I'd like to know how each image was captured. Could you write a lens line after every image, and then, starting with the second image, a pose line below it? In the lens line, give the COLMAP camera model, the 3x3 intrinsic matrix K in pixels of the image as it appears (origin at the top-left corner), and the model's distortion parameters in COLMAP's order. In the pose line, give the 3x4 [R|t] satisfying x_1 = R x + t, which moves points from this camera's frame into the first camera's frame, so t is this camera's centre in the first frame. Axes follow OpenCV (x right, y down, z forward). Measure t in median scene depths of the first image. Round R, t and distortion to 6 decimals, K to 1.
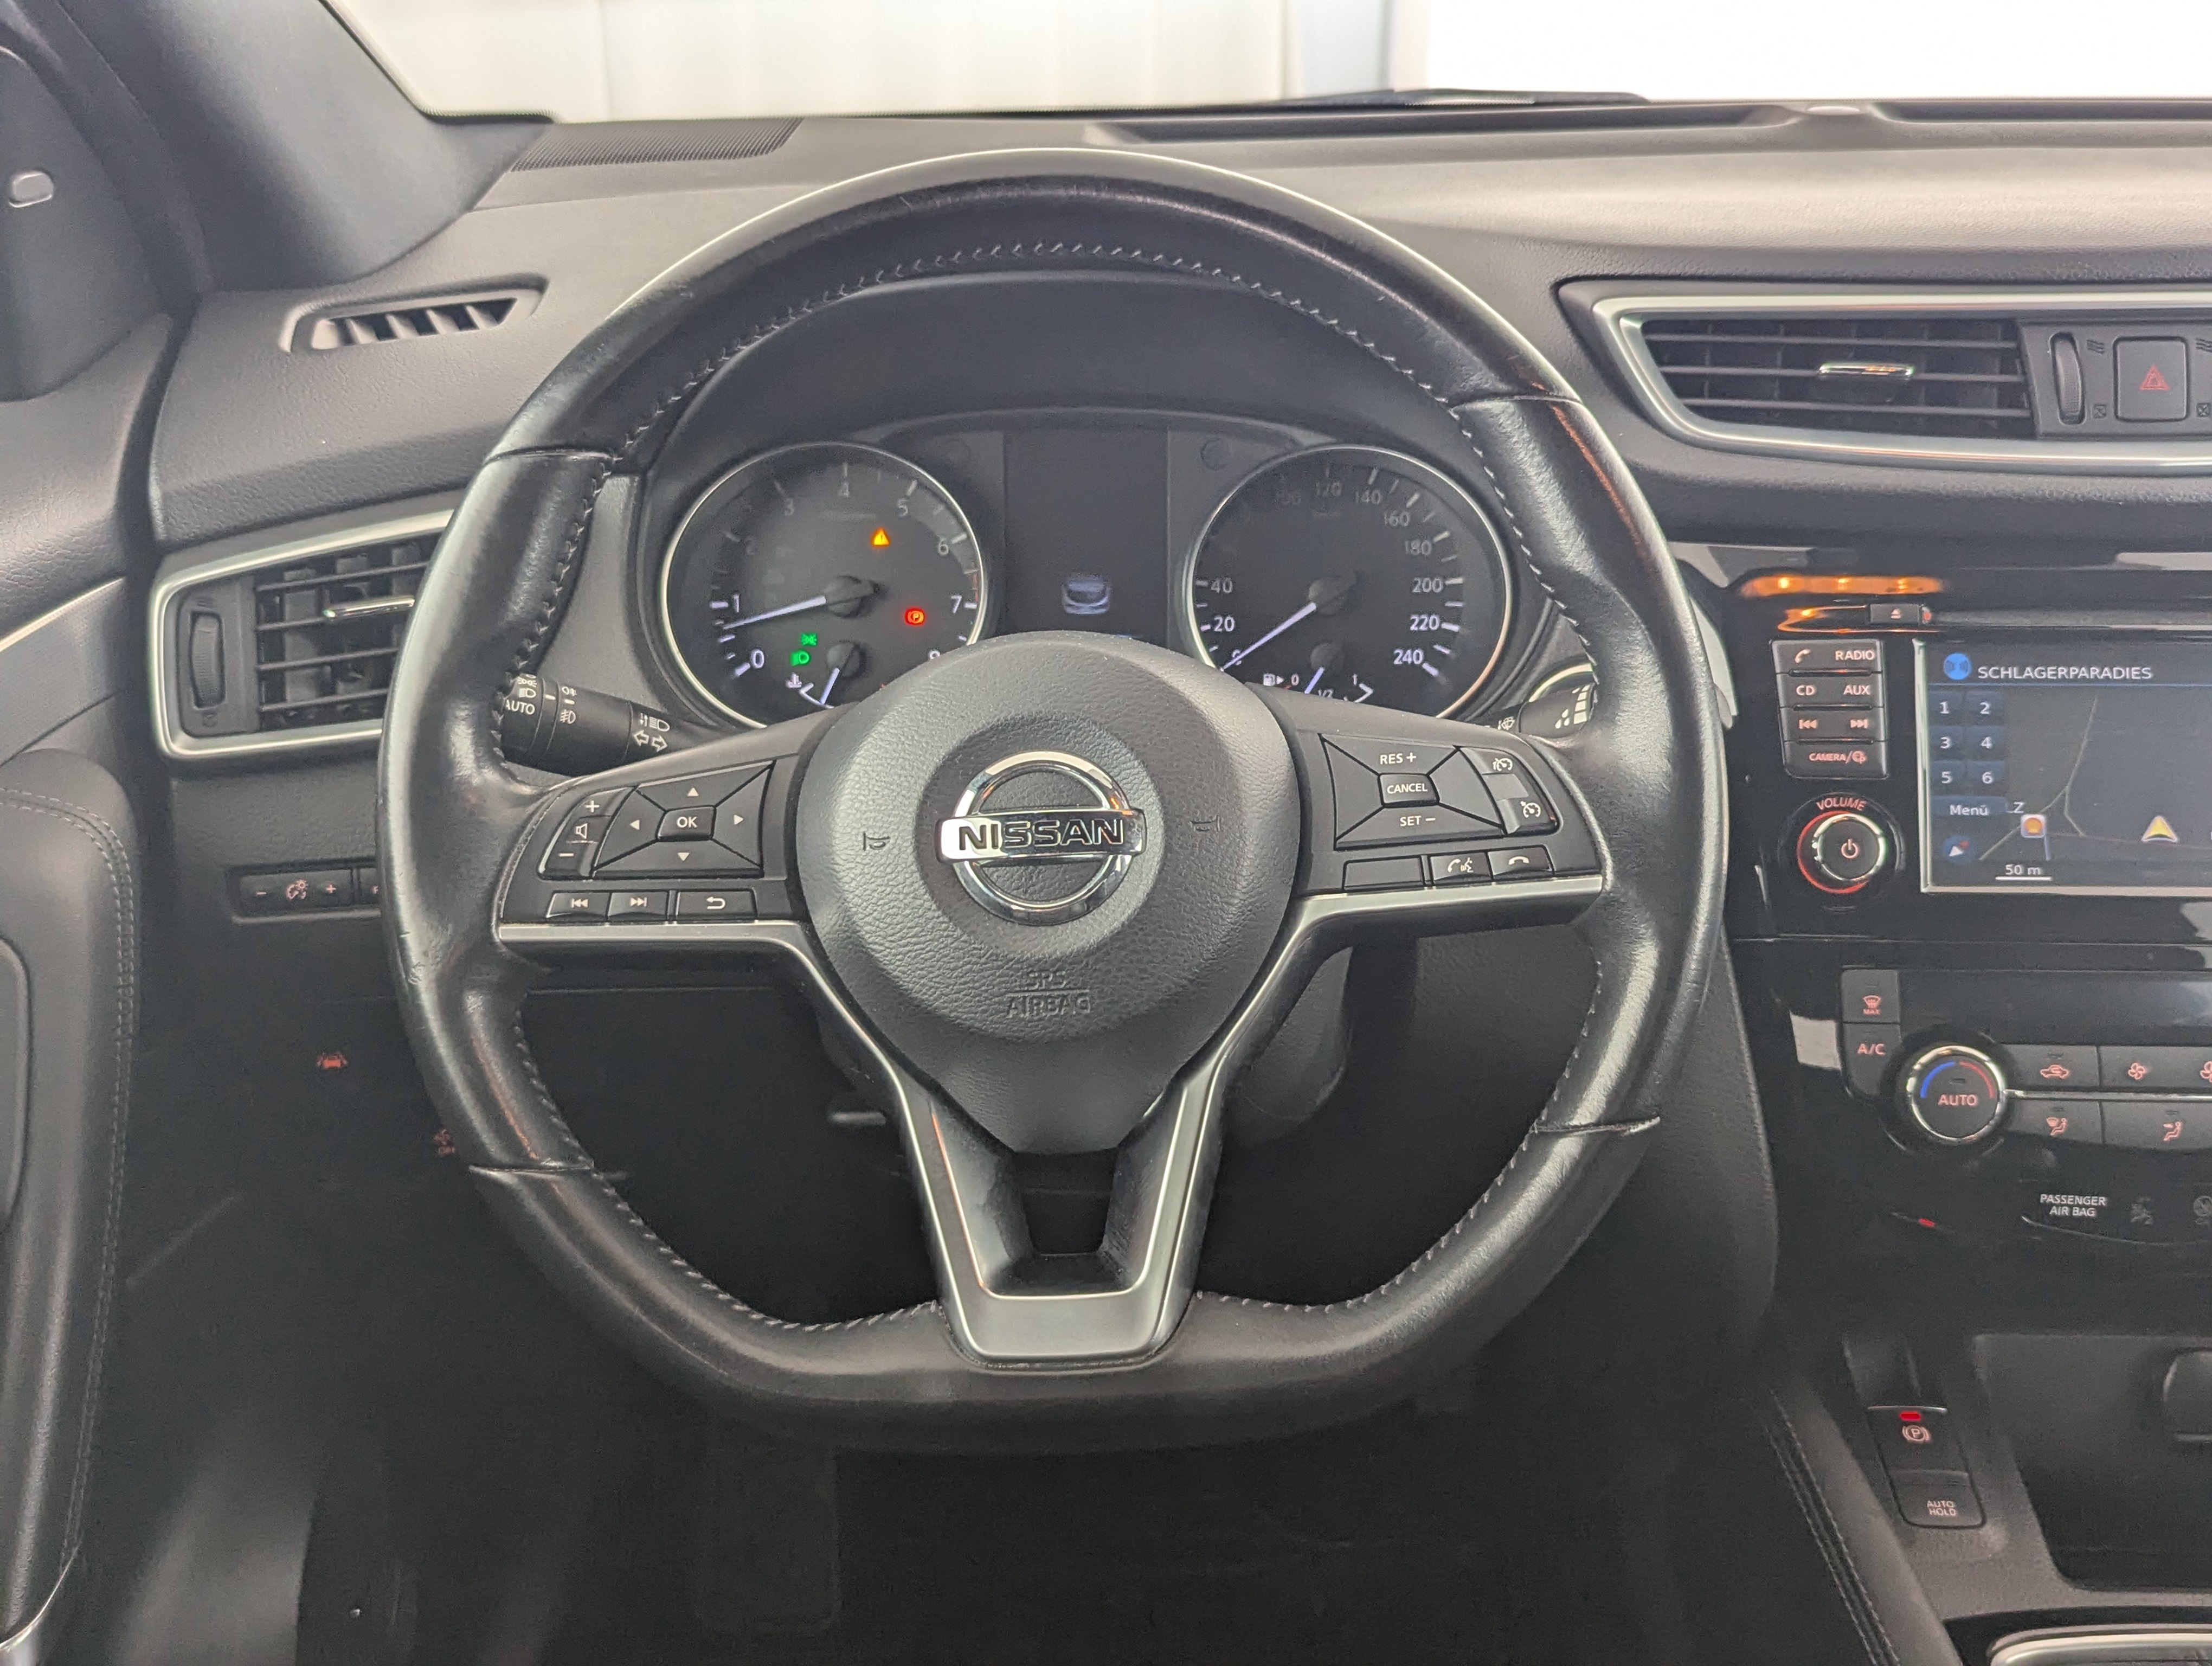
lens RADIAL K [[2226.4, 0, 1106.0], [0, 2226.4, 833.0], [0, 0, 1]] dist [0.039260, -0.005512]
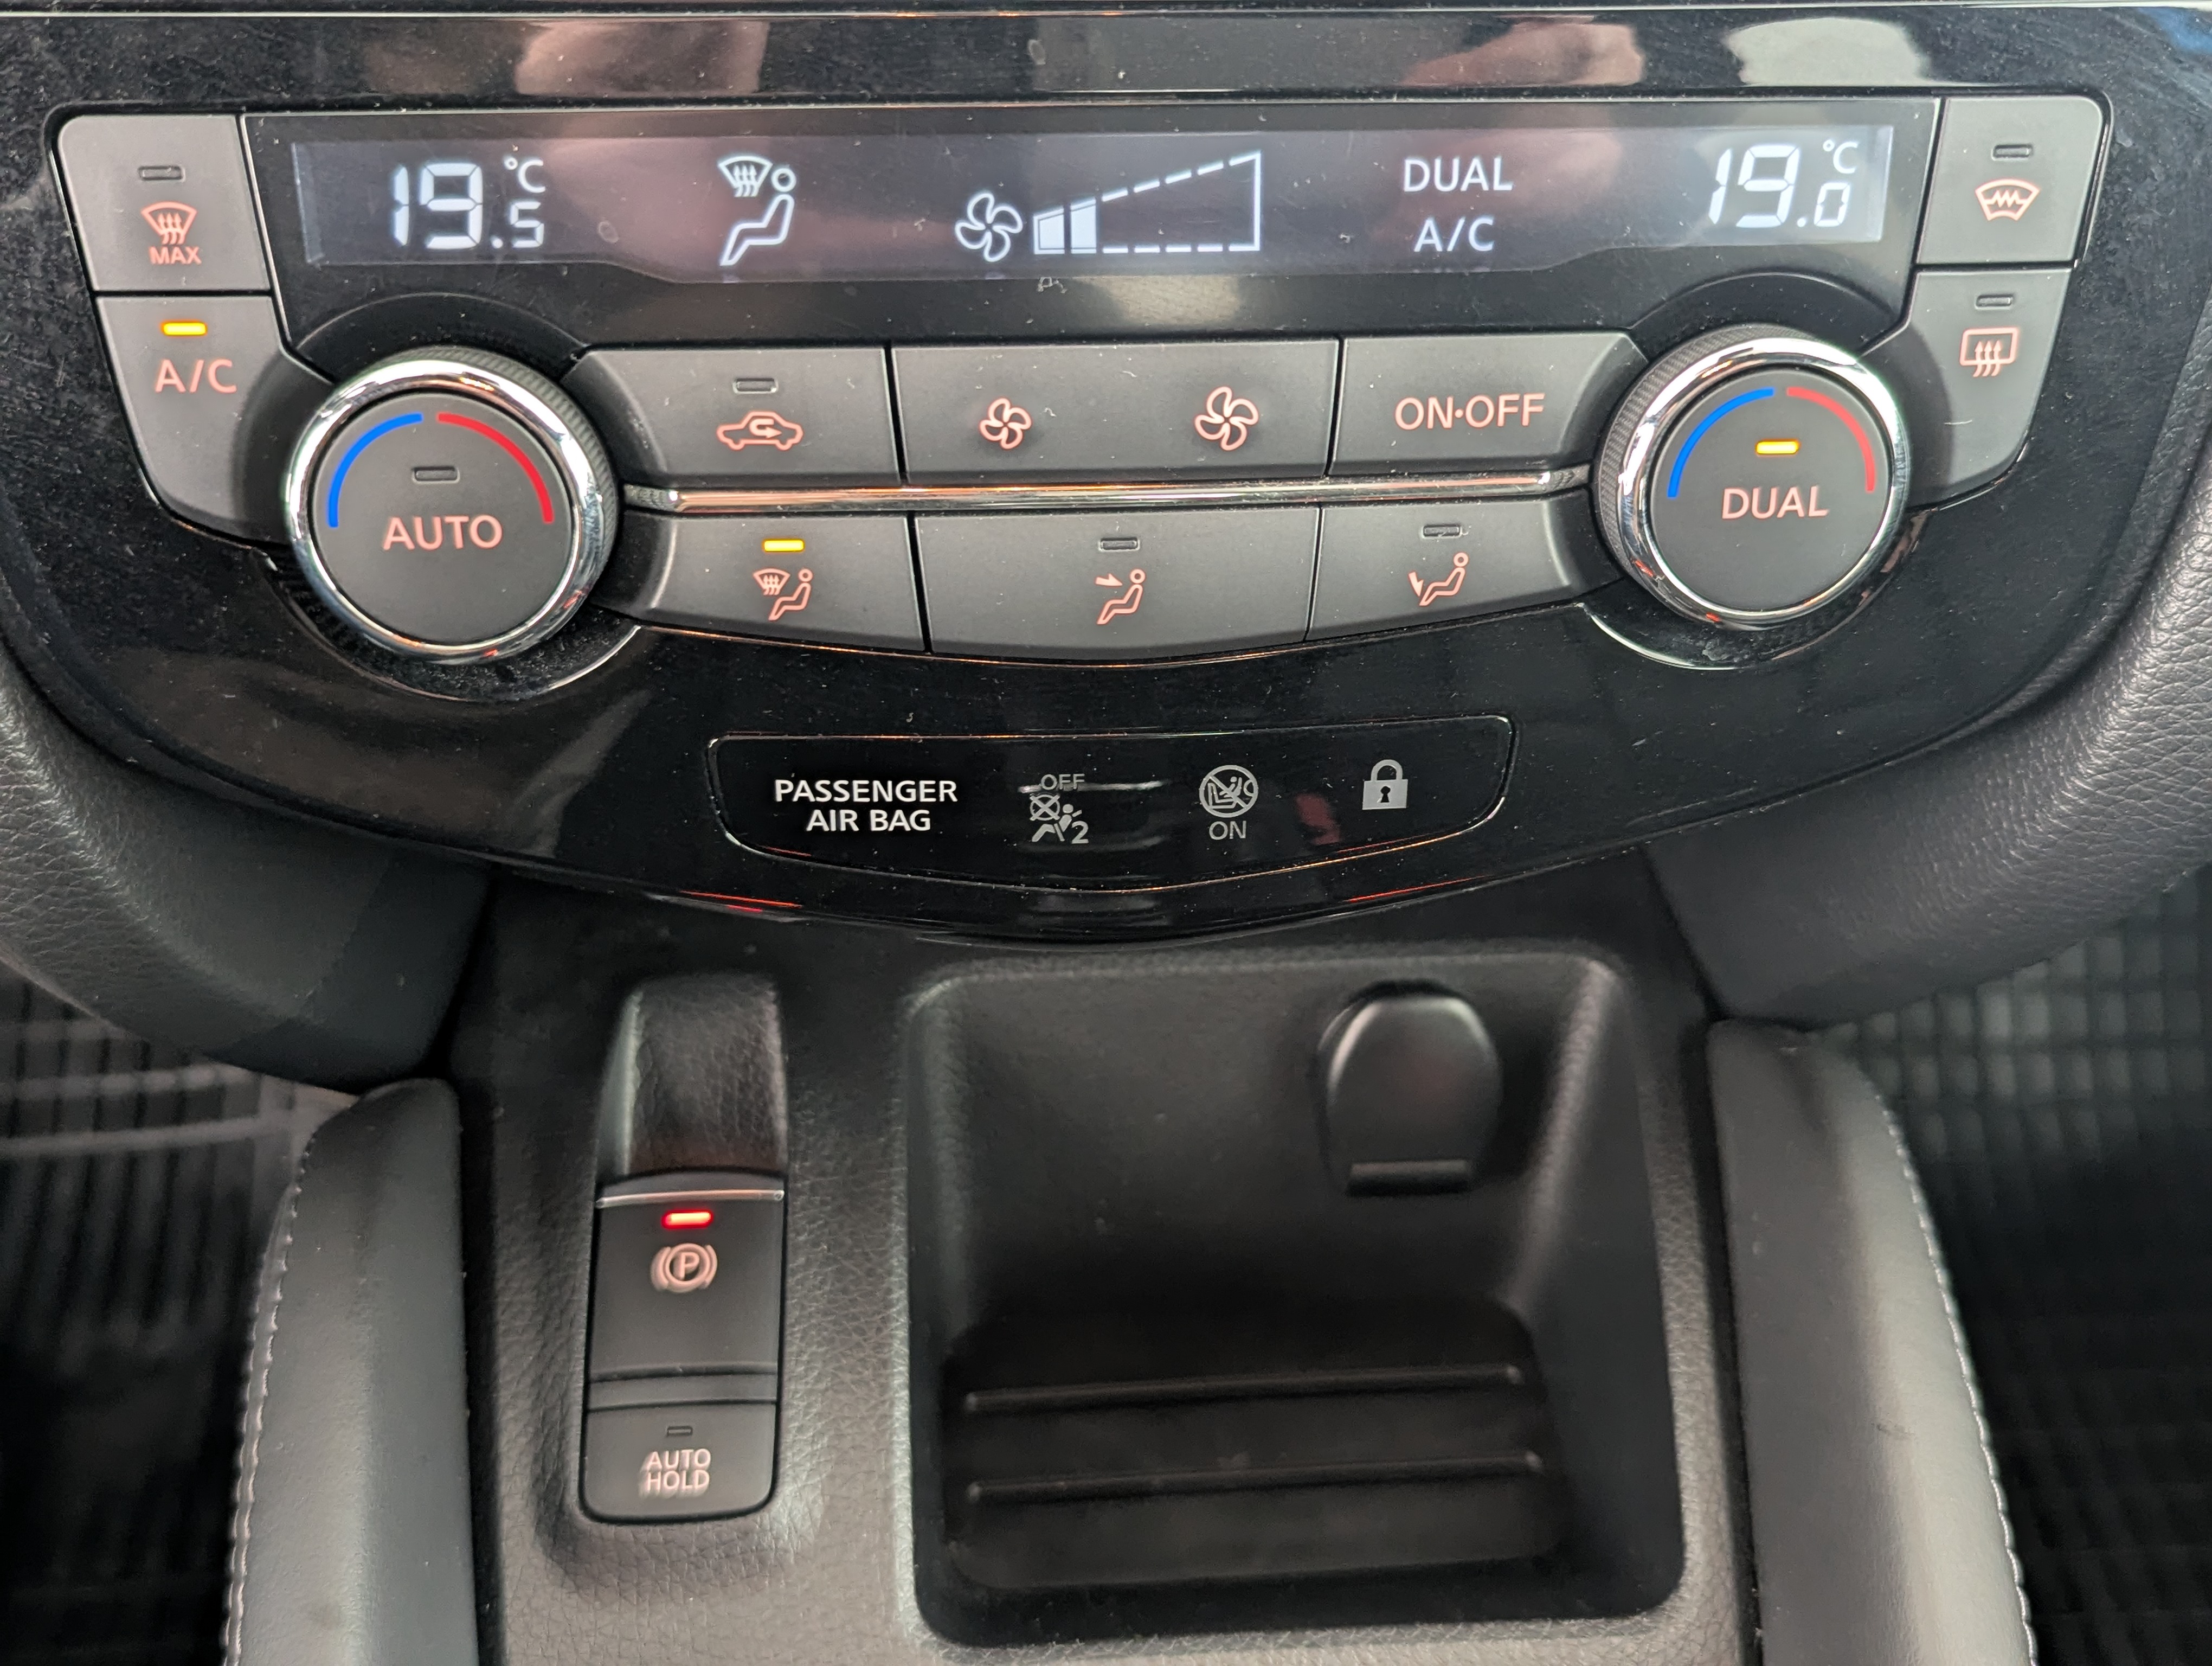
lens RADIAL K [[2338.3, 0, 1106.0], [0, 2338.3, 833.0], [0, 0, 1]] dist [0.001583, 0.011184]
pose [[0.995892, -0.045310, 0.078394, 0.519855], [0.016378, 0.941651, 0.336193, 0.056266], [-0.089053, -0.333528, 0.938525, 0.770912]]
